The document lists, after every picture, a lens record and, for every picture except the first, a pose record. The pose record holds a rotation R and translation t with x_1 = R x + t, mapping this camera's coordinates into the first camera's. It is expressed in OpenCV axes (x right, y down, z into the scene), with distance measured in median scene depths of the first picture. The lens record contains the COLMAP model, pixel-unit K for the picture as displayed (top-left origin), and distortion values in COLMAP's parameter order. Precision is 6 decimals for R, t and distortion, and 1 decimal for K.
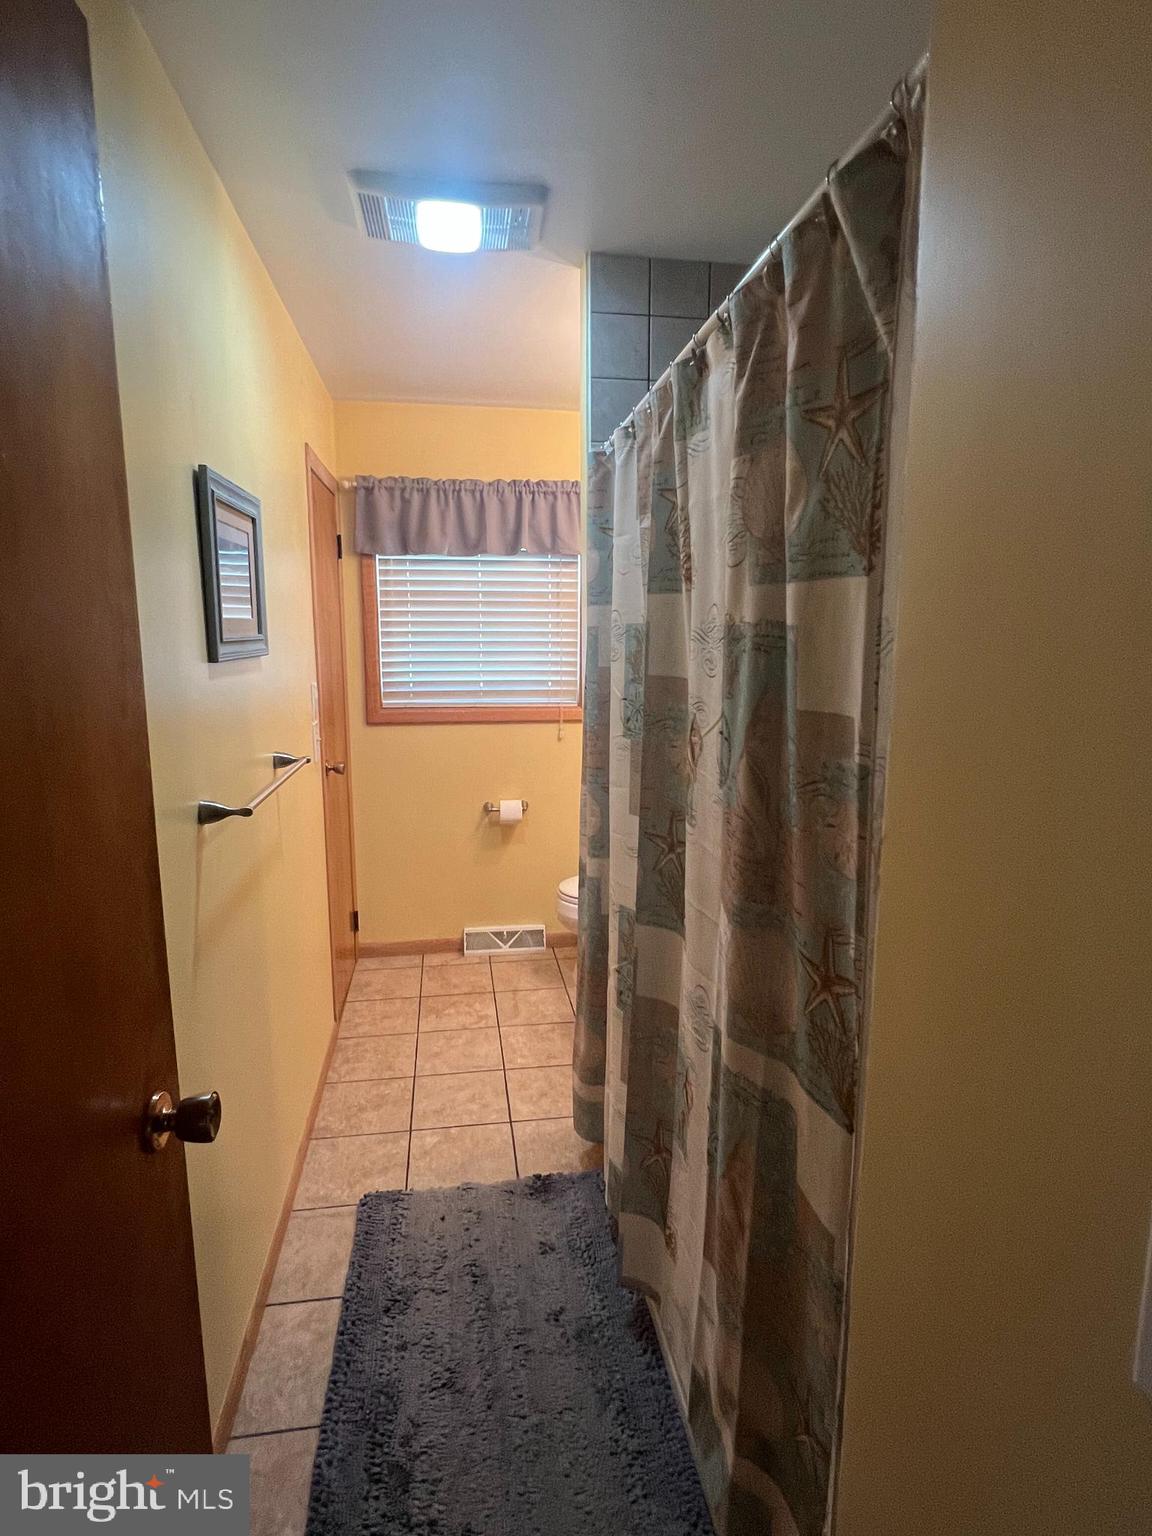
lens RADIAL K [[805.5, 0, 575.6], [0, 805.5, 766.2], [0, 0, 1]] dist [0.001239, -0.000008]
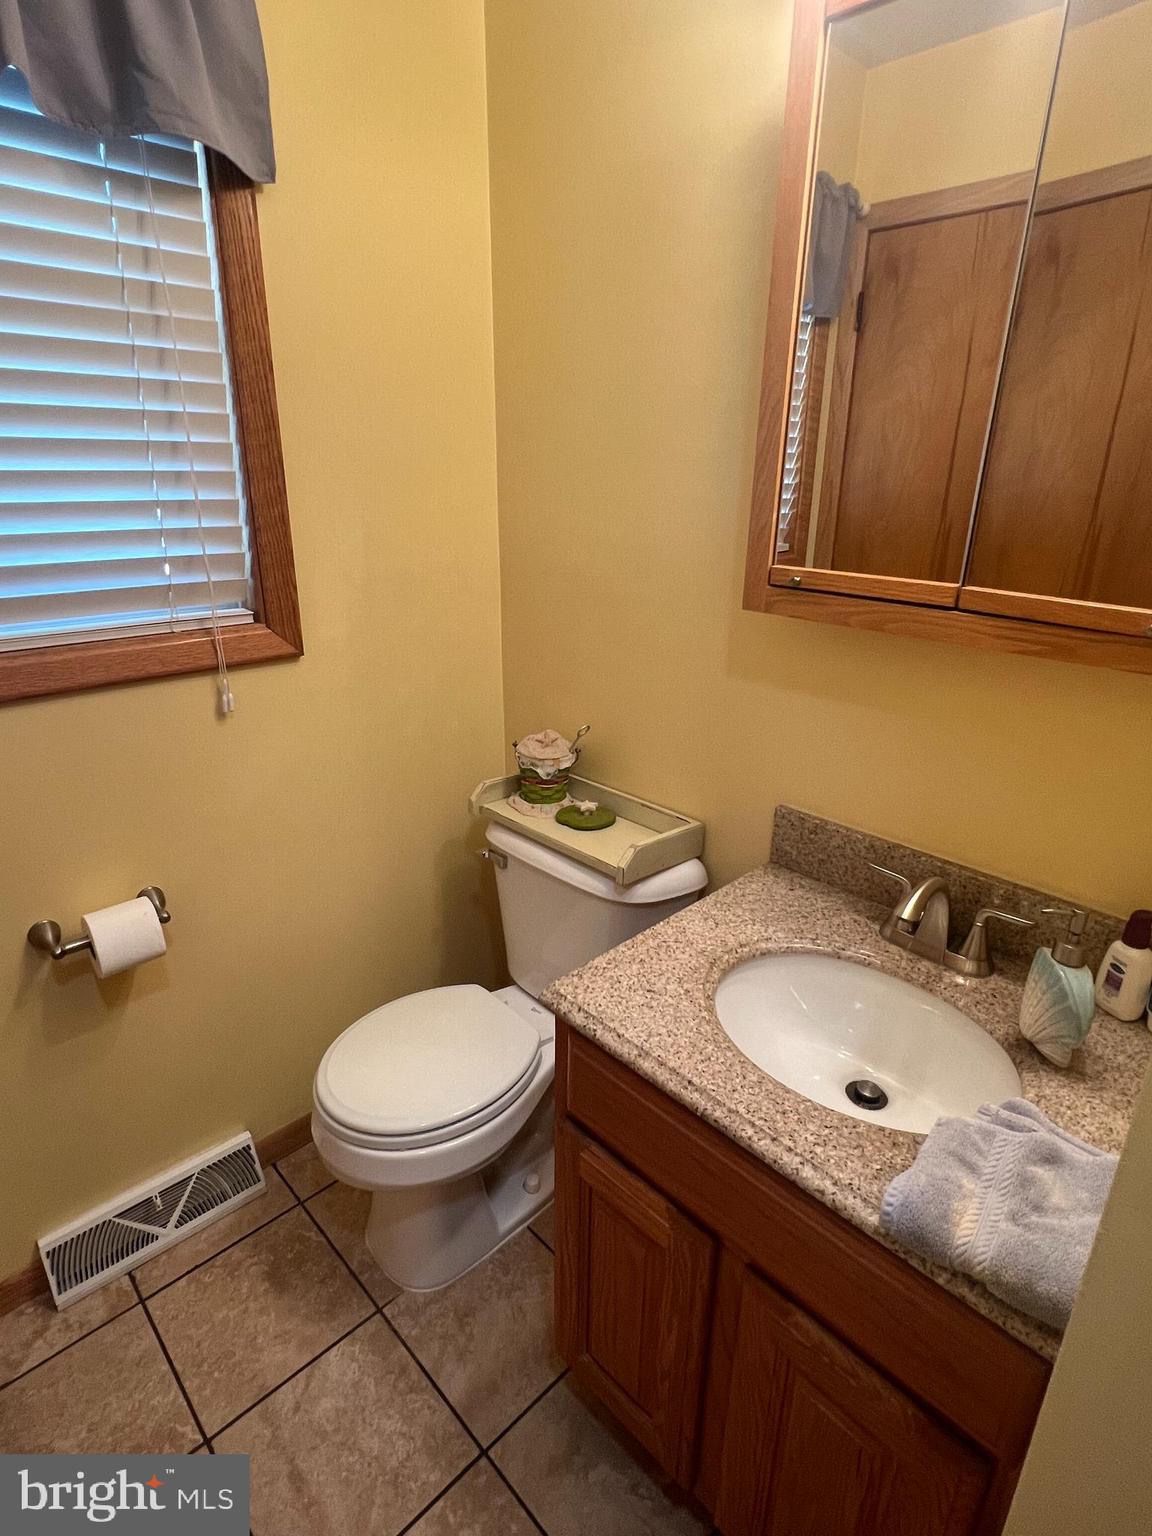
lens RADIAL K [[805.5, 0, 573.6], [0, 805.5, 771.4], [0, 0, 1]] dist [0.001239, -0.000008]
pose [[0.823439, -0.192965, 0.533585, -0.092325], [0.084986, 0.971731, 0.220263, -0.077501], [-0.561005, -0.136025, 0.816560, 0.591317]]
